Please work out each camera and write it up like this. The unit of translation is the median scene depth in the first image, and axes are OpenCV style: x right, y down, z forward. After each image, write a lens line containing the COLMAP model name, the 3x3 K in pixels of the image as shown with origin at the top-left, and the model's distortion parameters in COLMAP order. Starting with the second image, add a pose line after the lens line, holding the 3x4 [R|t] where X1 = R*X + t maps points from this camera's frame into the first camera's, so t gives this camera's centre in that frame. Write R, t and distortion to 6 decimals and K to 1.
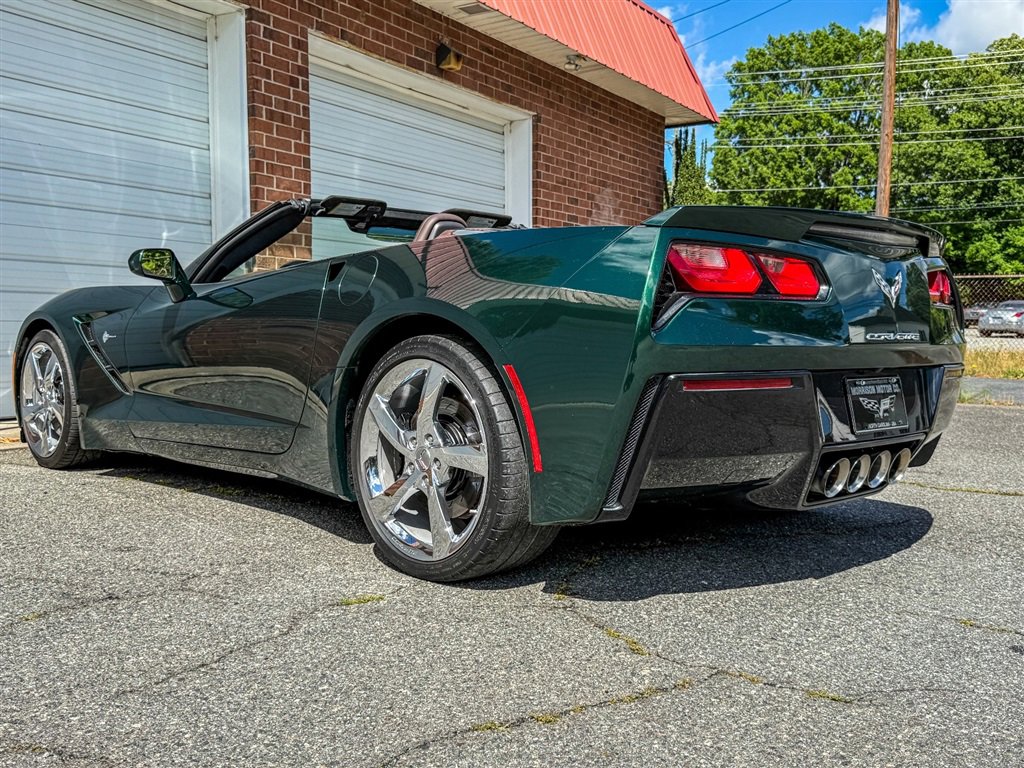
lens RADIAL K [[1044.6, 0, 512.2], [0, 1044.6, 387.9], [0, 0, 1]] dist [0.214599, -0.543193]
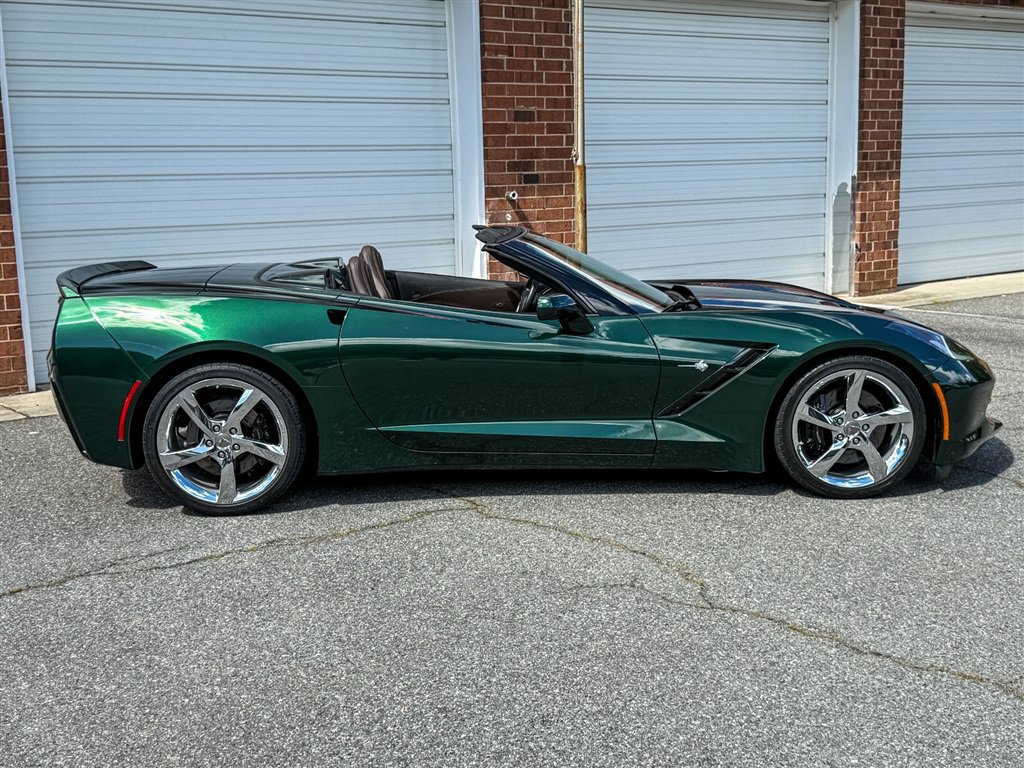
lens RADIAL K [[1346.4, 0, 511.3], [0, 1346.4, 382.7], [0, 0, 1]] dist [0.201238, -0.445809]
pose [[0.925606, 0.032514, -0.377088, 0.005756], [0.005902, 0.994942, 0.100274, -0.050566], [0.378441, -0.095040, 0.920733, -0.760059]]
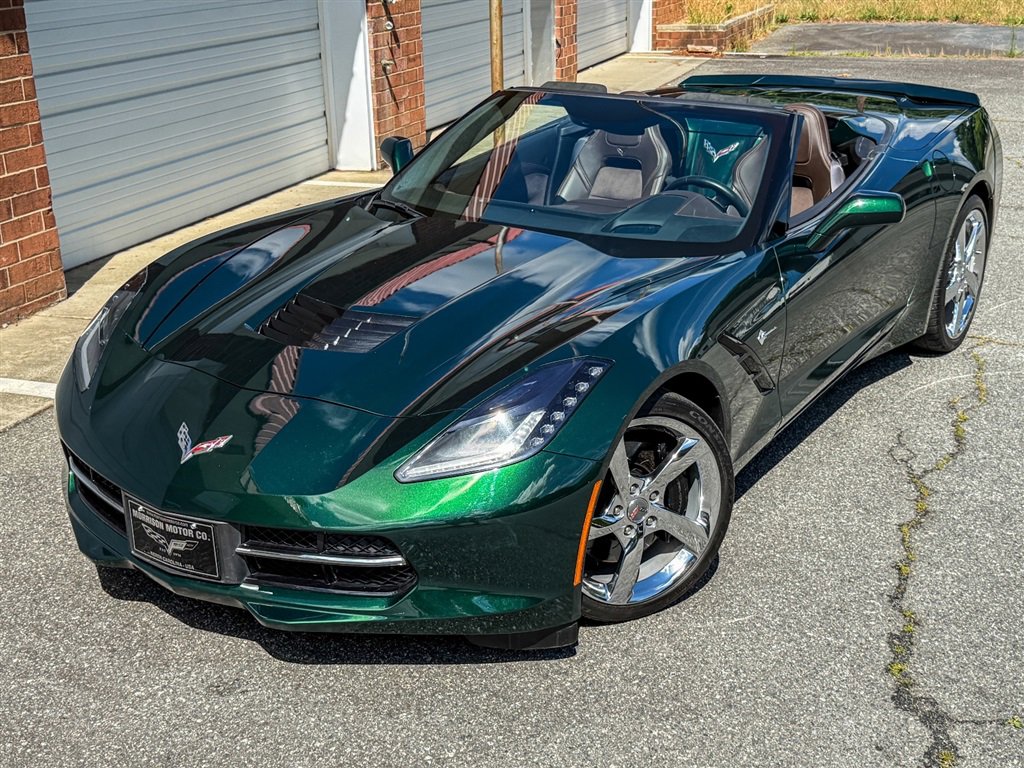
lens RADIAL K [[1346.4, 0, 511.3], [0, 1346.4, 382.7], [0, 0, 1]] dist [0.201238, -0.445809]
pose [[0.979665, -0.087992, 0.180315, -0.649272], [0.037334, 0.962953, 0.267073, -0.093552], [-0.197135, -0.254911, 0.946656, -0.732383]]
